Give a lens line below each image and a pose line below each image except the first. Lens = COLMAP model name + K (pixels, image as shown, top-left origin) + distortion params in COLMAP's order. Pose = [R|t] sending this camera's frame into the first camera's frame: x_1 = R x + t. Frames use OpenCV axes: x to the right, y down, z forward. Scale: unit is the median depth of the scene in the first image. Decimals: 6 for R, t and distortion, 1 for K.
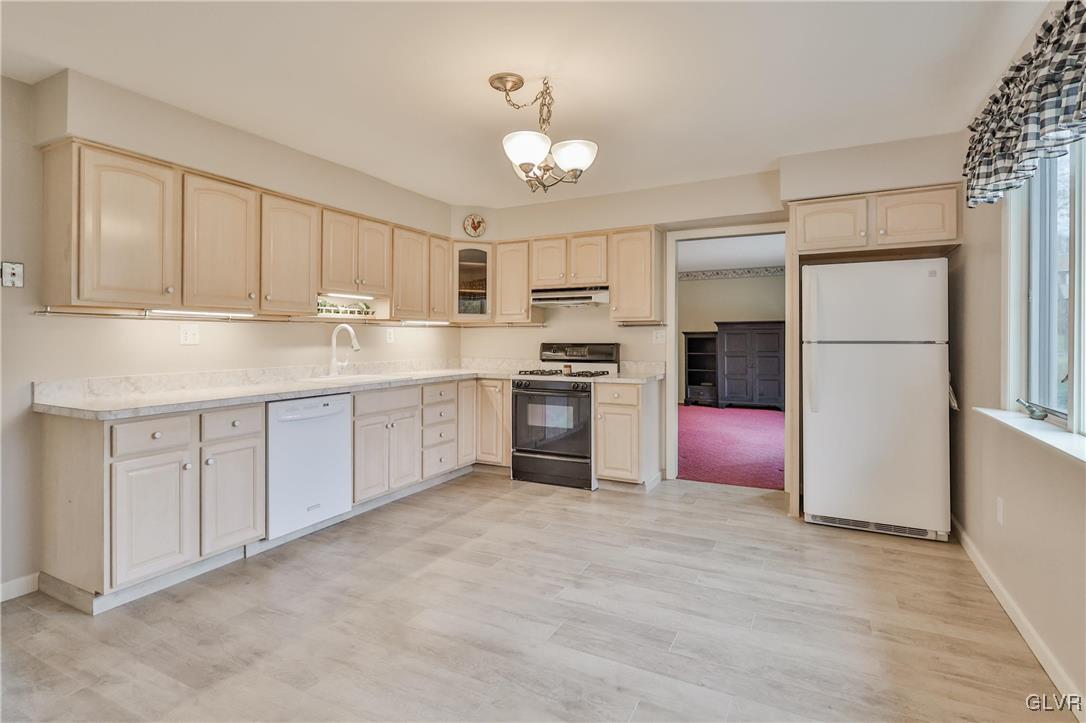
lens RADIAL K [[538.1, 0, 543.8], [0, 538.1, 338.8], [0, 0, 1]] dist [-0.001203, 0.000062]
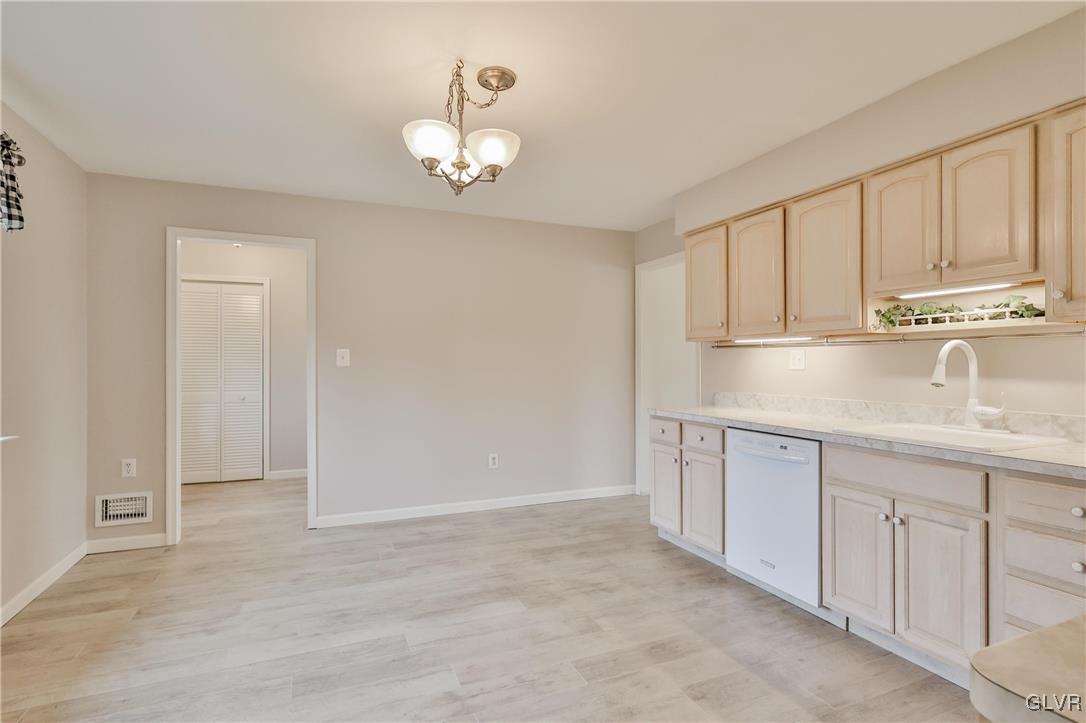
lens RADIAL K [[537.0, 0, 543.0], [0, 537.0, 361.5], [0, 0, 1]] dist [-0.003089, 0.000101]
pose [[-0.634939, -0.001946, -0.772560, 0.496733], [-0.001472, 0.999998, -0.001310, -0.003422], [0.772561, 0.000305, -0.634940, 1.399299]]
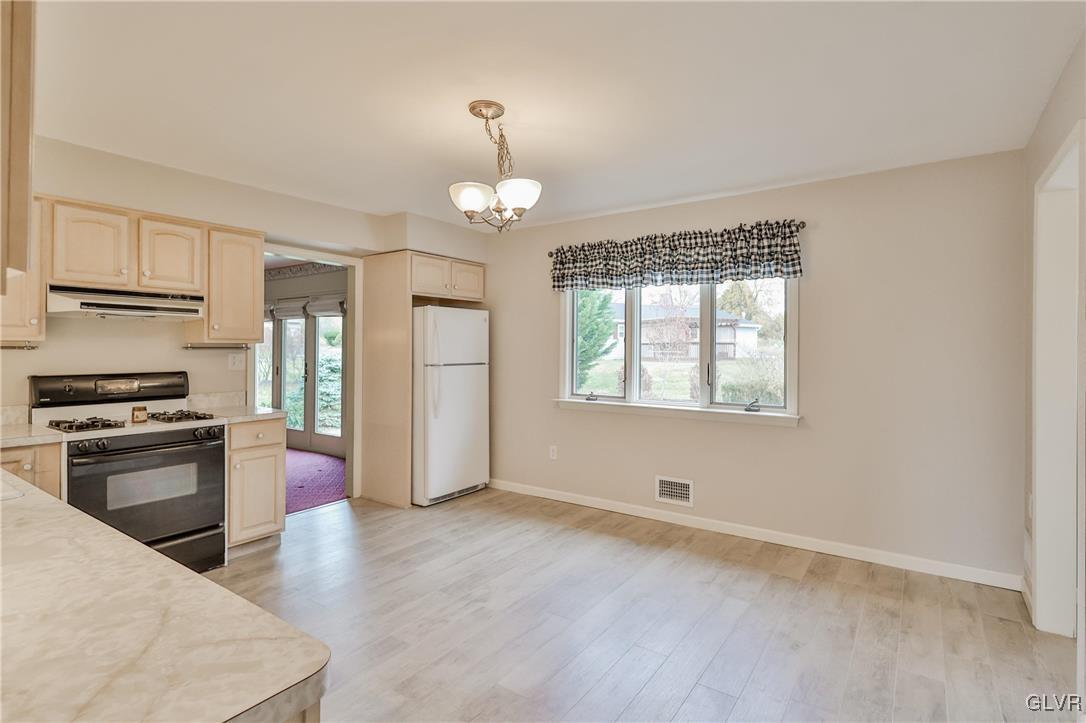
lens RADIAL K [[539.0, 0, 540.8], [0, 539.0, 350.9], [0, 0, 1]] dist [0.003754, 0.001622]
pose [[0.142921, -0.000812, 0.989734, -0.874071], [0.000223, 1.000000, 0.000788, -0.034038], [-0.989734, 0.000108, 0.142922, 0.651328]]
